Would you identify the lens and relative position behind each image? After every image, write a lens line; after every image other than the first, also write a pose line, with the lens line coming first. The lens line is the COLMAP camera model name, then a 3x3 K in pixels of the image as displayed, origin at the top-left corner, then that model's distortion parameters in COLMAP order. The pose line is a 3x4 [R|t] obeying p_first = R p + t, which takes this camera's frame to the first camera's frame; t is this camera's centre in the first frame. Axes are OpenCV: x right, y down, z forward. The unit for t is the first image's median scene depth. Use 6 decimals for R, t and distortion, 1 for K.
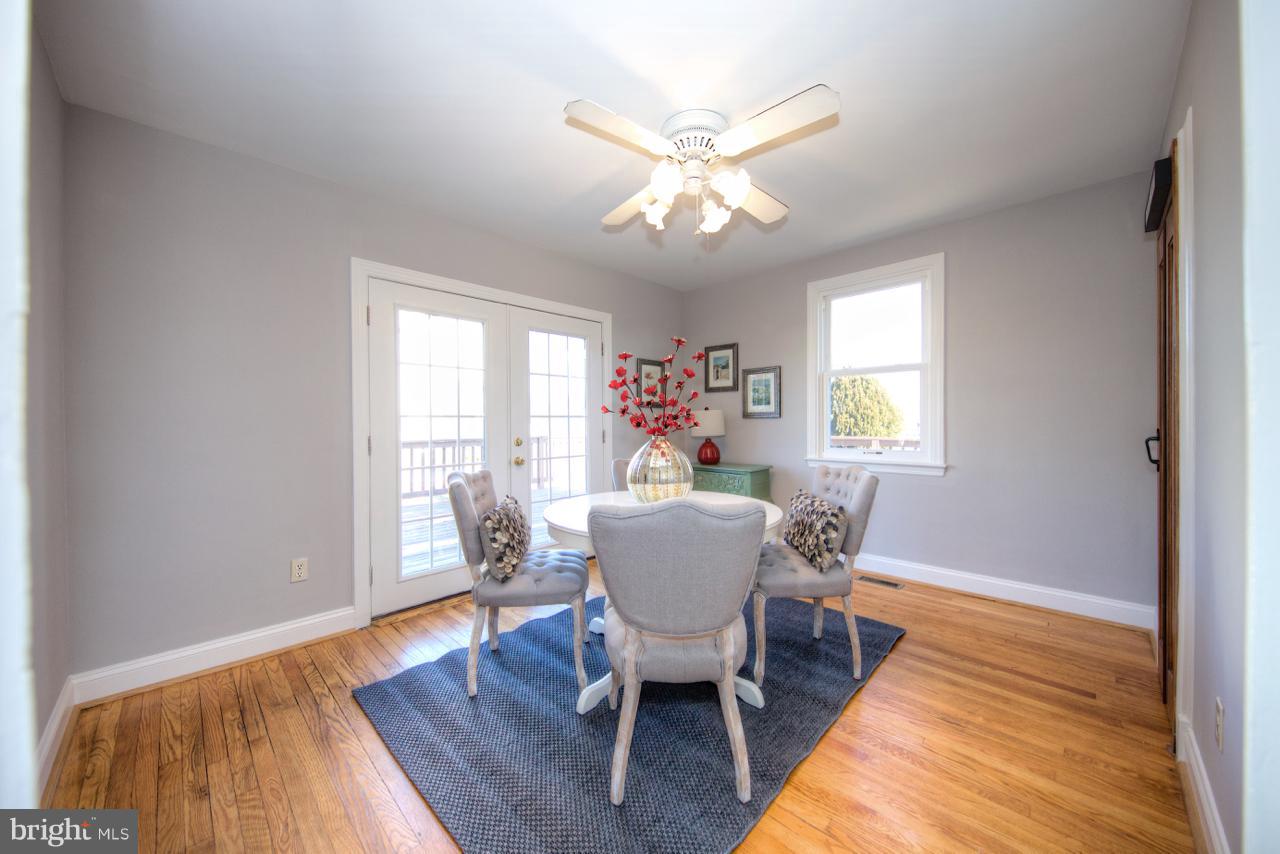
lens RADIAL K [[464.6, 0, 638.6], [0, 464.6, 425.0], [0, 0, 1]] dist [0.003767, -0.000034]
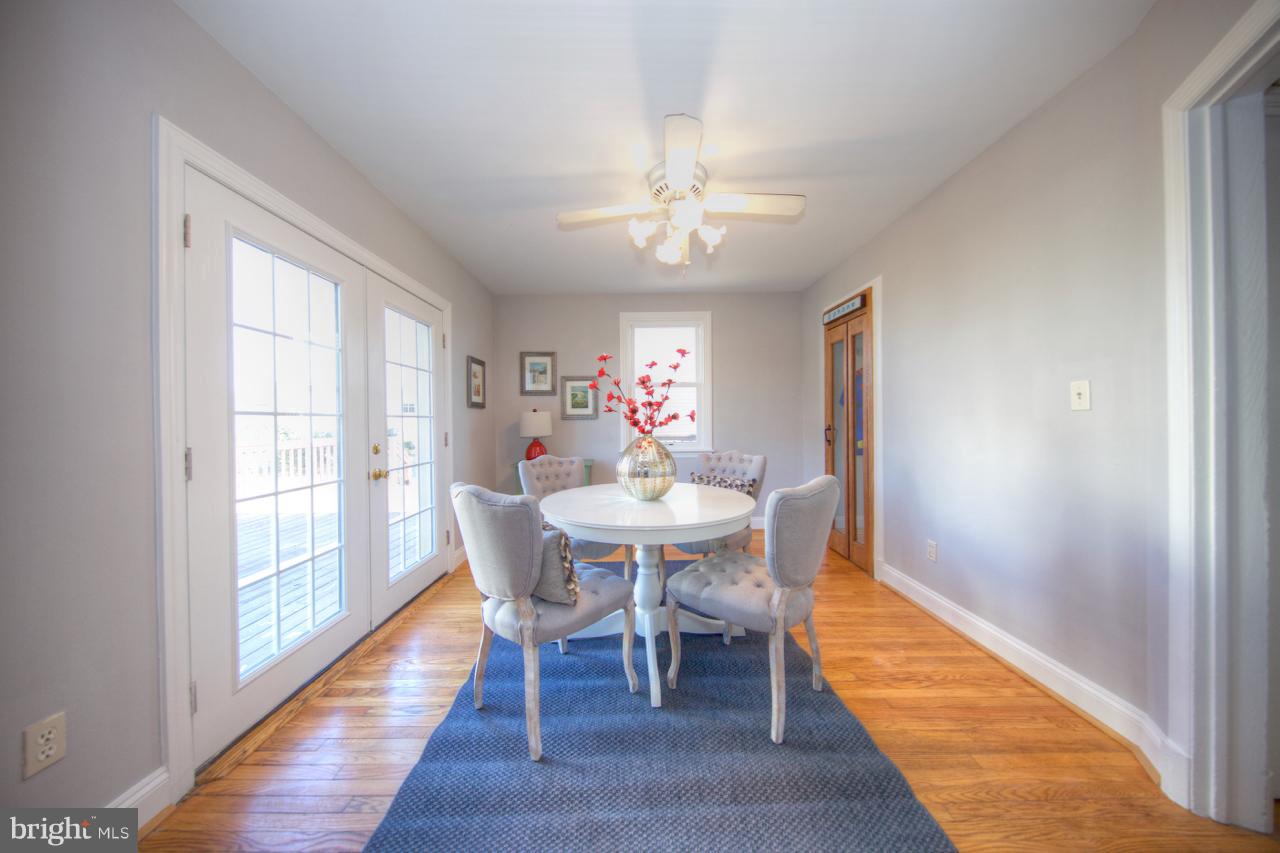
lens RADIAL K [[408.8, 0, 637.7], [0, 408.8, 421.9], [0, 0, 1]] dist [0.004044, -0.001581]
pose [[0.702373, -0.000281, 0.711809, -0.375744], [0.010107, 0.999903, -0.009579, 0.002776], [-0.711737, 0.013922, 0.702308, 0.186190]]
